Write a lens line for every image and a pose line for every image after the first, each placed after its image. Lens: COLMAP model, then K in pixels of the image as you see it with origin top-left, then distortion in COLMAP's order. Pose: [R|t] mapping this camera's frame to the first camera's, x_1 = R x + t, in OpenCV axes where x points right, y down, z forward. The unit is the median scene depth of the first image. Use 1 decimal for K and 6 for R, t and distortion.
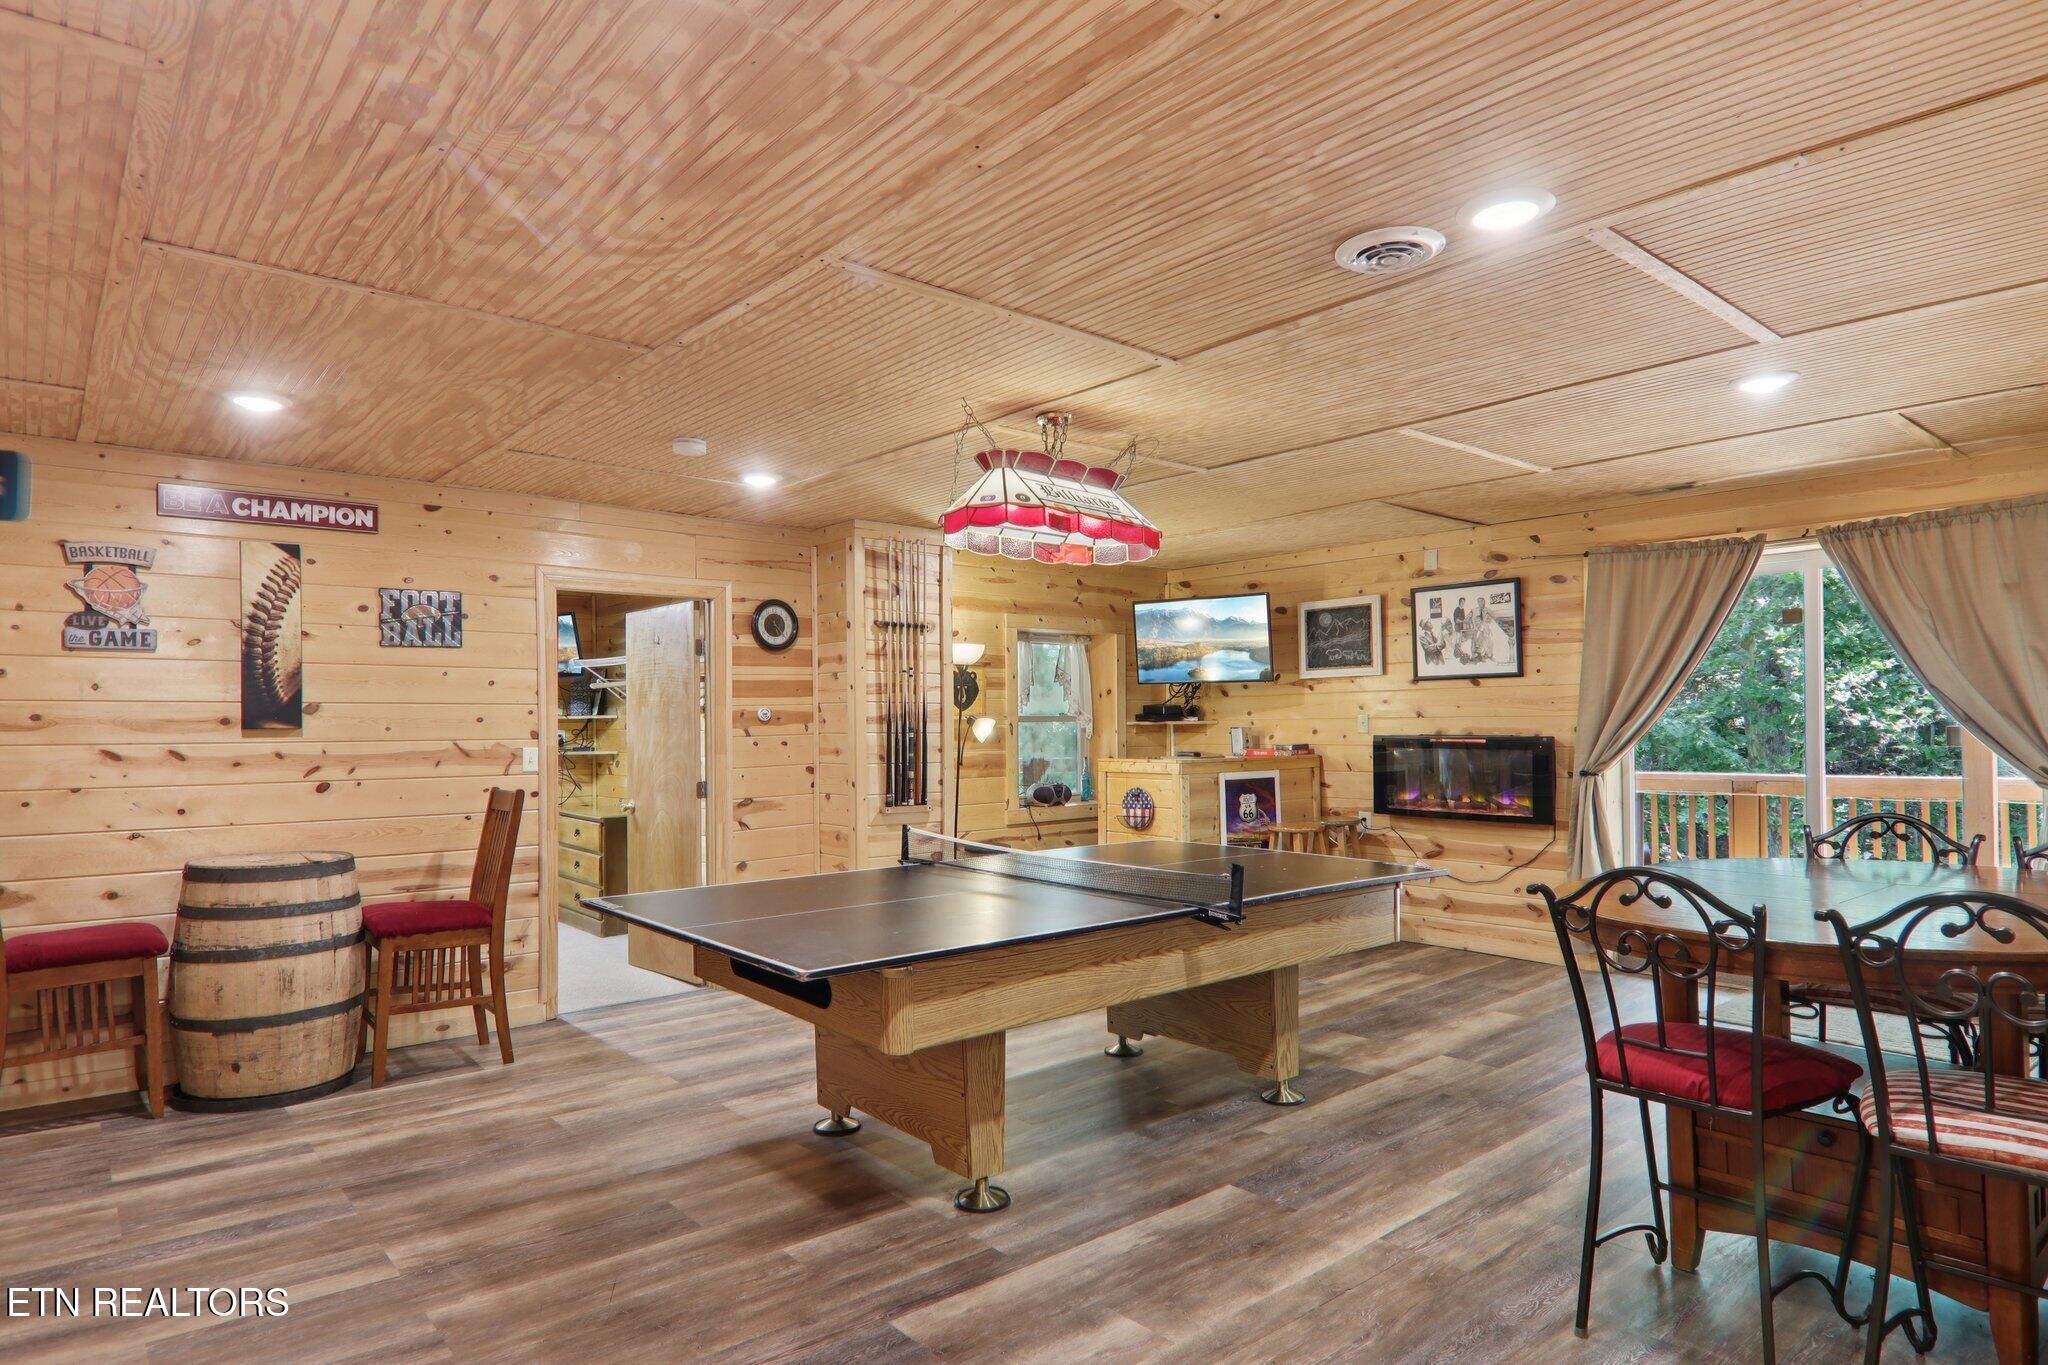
lens RADIAL K [[1151.7, 0, 1015.1], [0, 1151.7, 698.1], [0, 0, 1]] dist [0.024557, -0.020729]
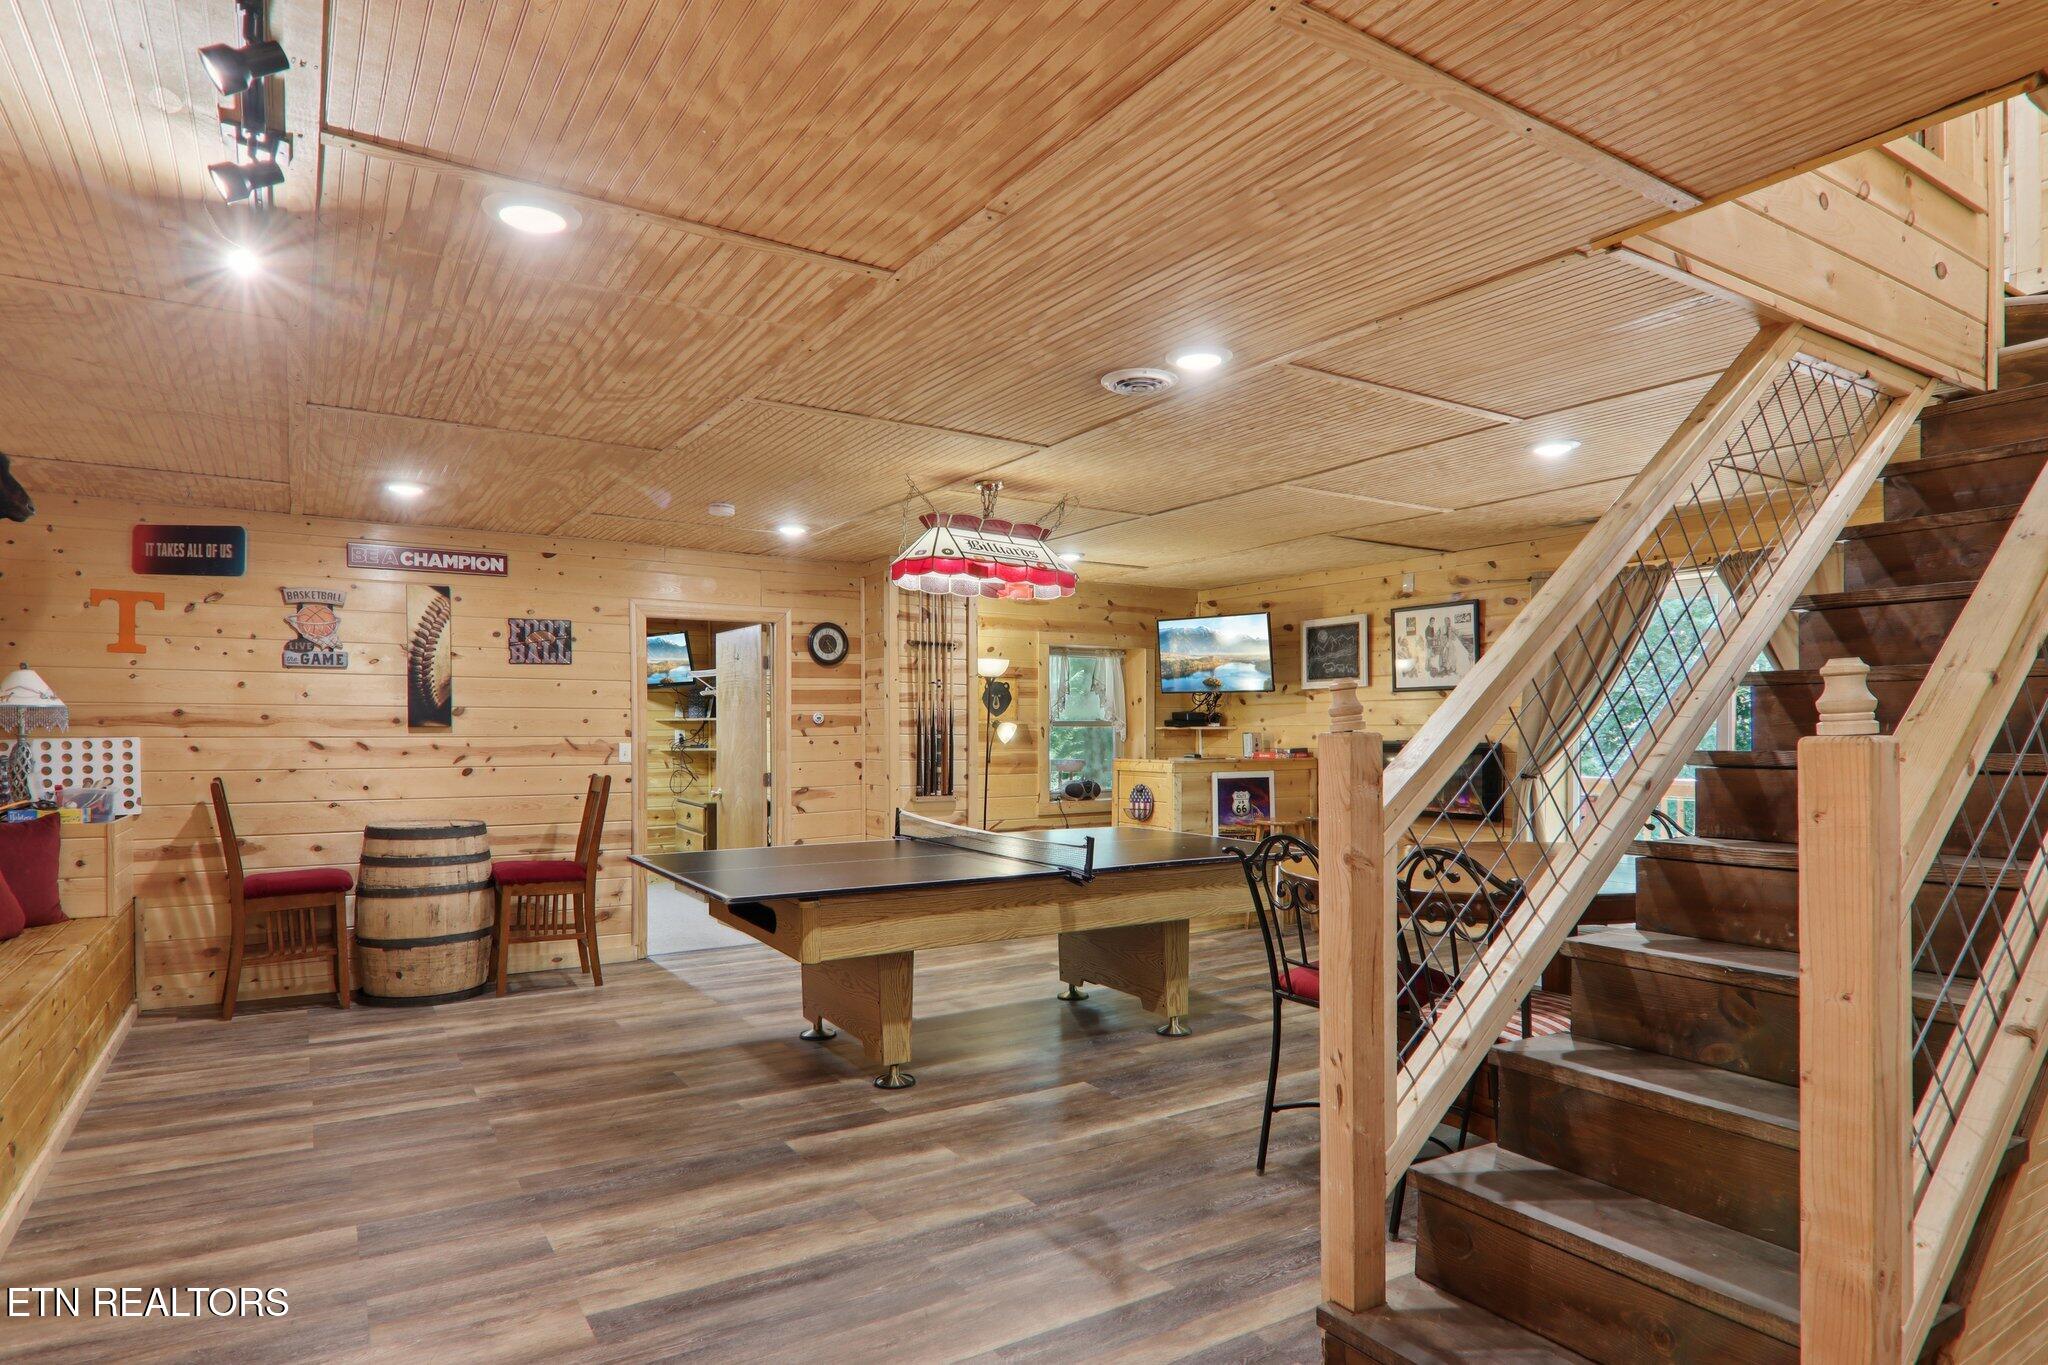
lens RADIAL K [[1140.6, 0, 1026.6], [0, 1140.6, 724.3], [0, 0, 1]] dist [0.020513, -0.017208]
pose [[0.990448, 0.007530, -0.137680, 0.187610], [-0.004884, 0.999797, 0.019551, -0.004506], [0.137799, -0.018692, 0.990284, -0.175720]]
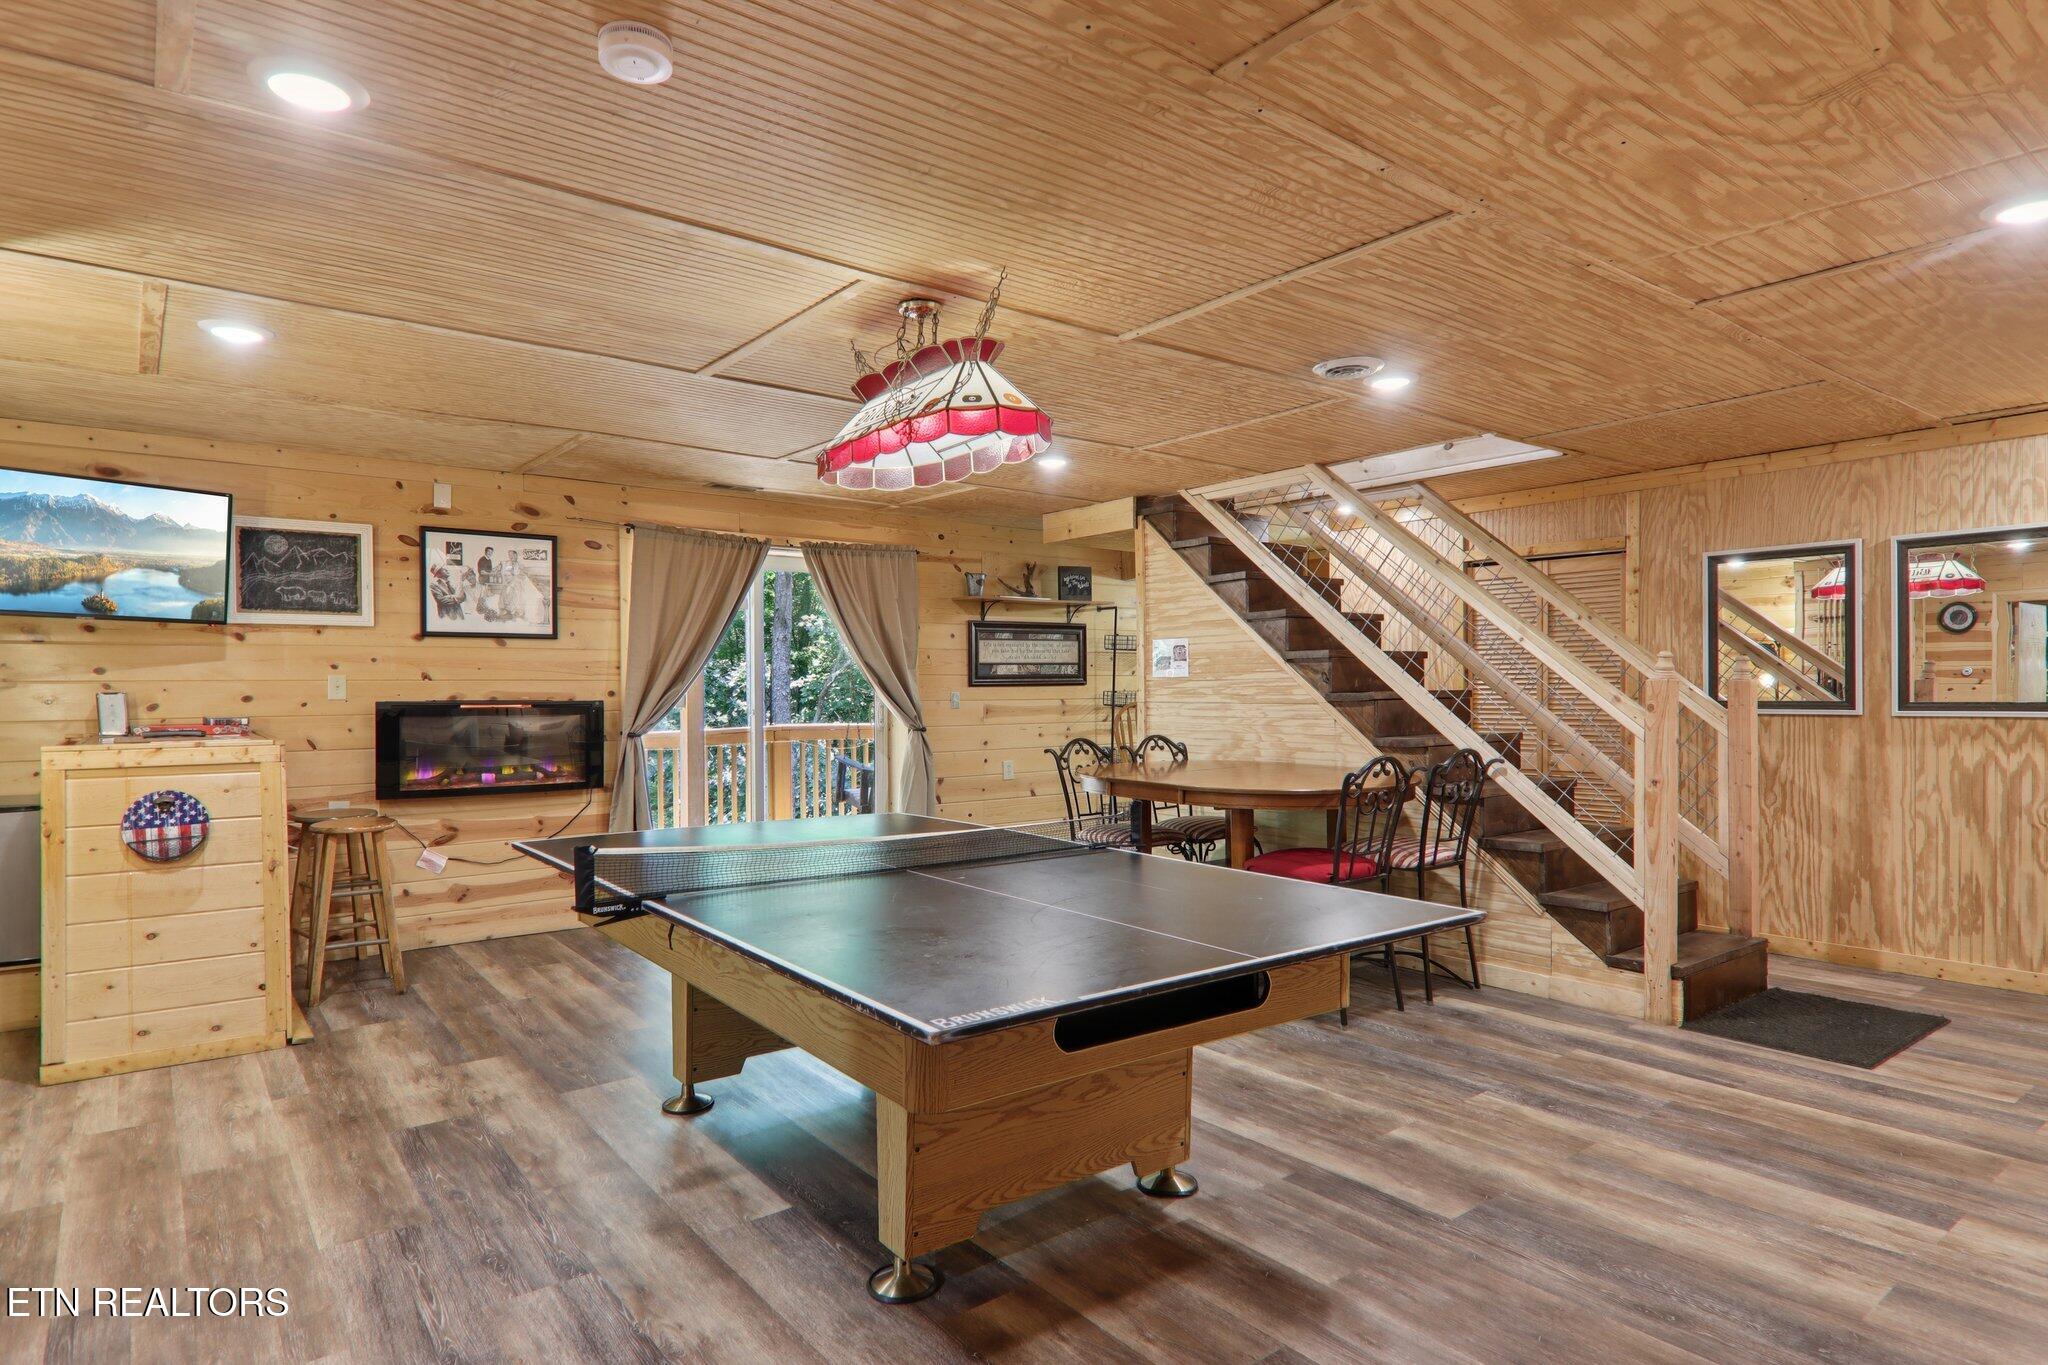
lens RADIAL K [[1139.0, 0, 1028.0], [0, 1139.0, 692.3], [0, 0, 1]] dist [0.026257, -0.019275]
pose [[0.039774, 0.005495, 0.999194, -0.591189], [-0.017609, 0.999833, -0.004798, 0.027588], [-0.999054, -0.017404, 0.039864, 0.669253]]
